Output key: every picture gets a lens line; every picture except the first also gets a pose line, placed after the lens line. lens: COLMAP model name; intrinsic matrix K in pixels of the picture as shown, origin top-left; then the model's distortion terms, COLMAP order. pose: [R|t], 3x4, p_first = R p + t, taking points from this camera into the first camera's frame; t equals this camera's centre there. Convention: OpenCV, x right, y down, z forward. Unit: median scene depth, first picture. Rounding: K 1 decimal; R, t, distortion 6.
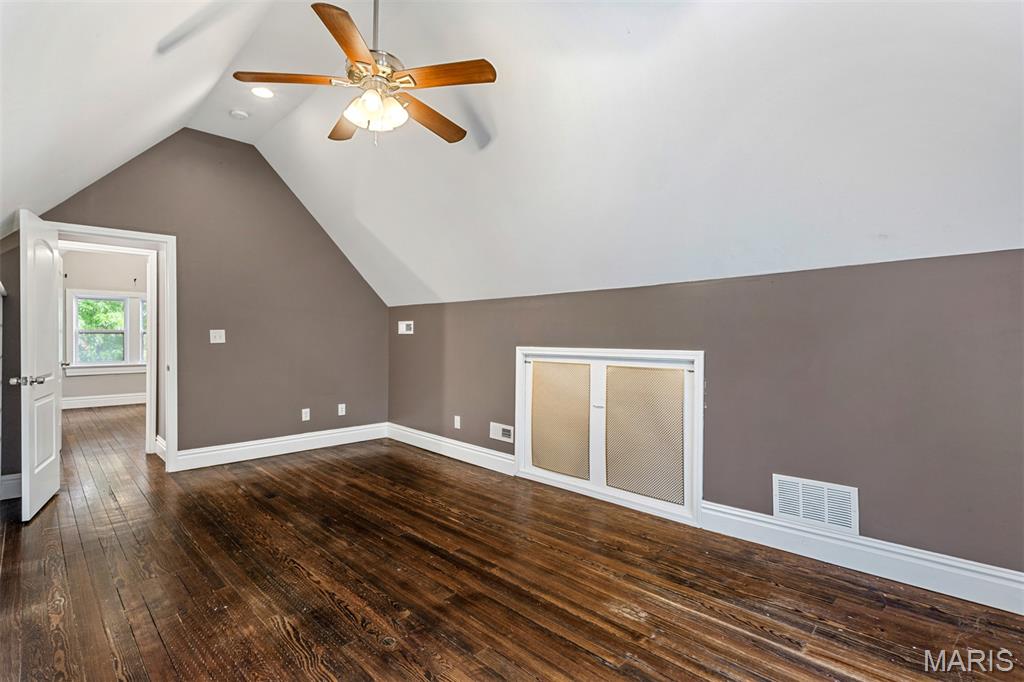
lens RADIAL K [[500.6, 0, 507.7], [0, 500.6, 342.3], [0, 0, 1]] dist [0.001305, 0.000875]
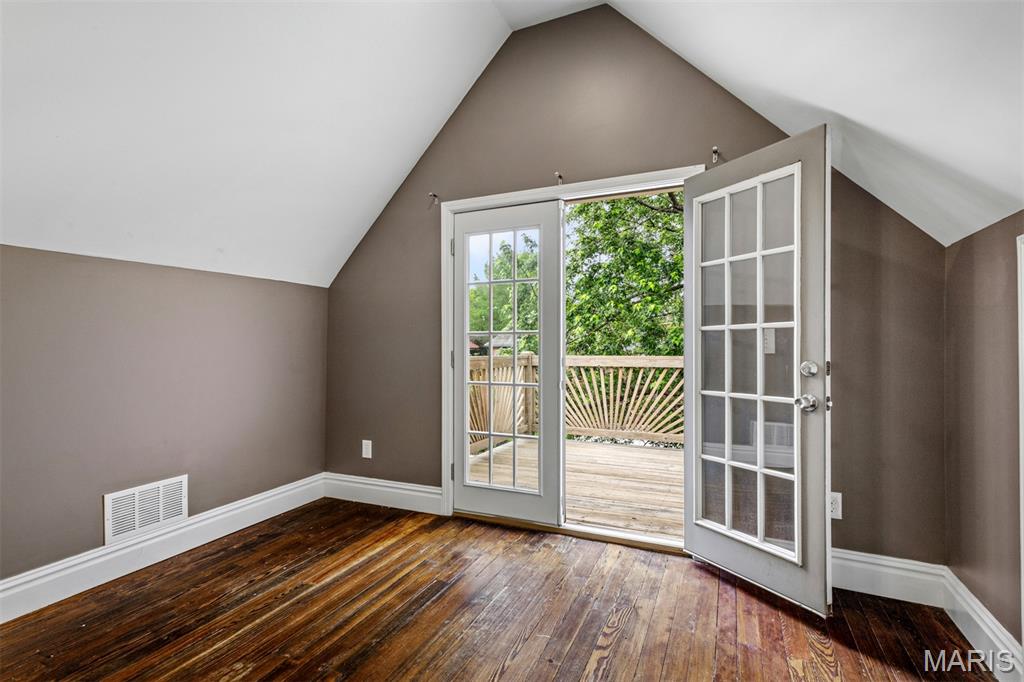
lens RADIAL K [[500.6, 0, 507.7], [0, 500.6, 342.3], [0, 0, 1]] dist [0.001305, 0.000875]
pose [[-0.375219, 0.001654, 0.926935, -0.660068], [0.010159, 0.999946, 0.002328, 0.011711], [-0.926881, 0.010290, -0.375215, 0.885656]]
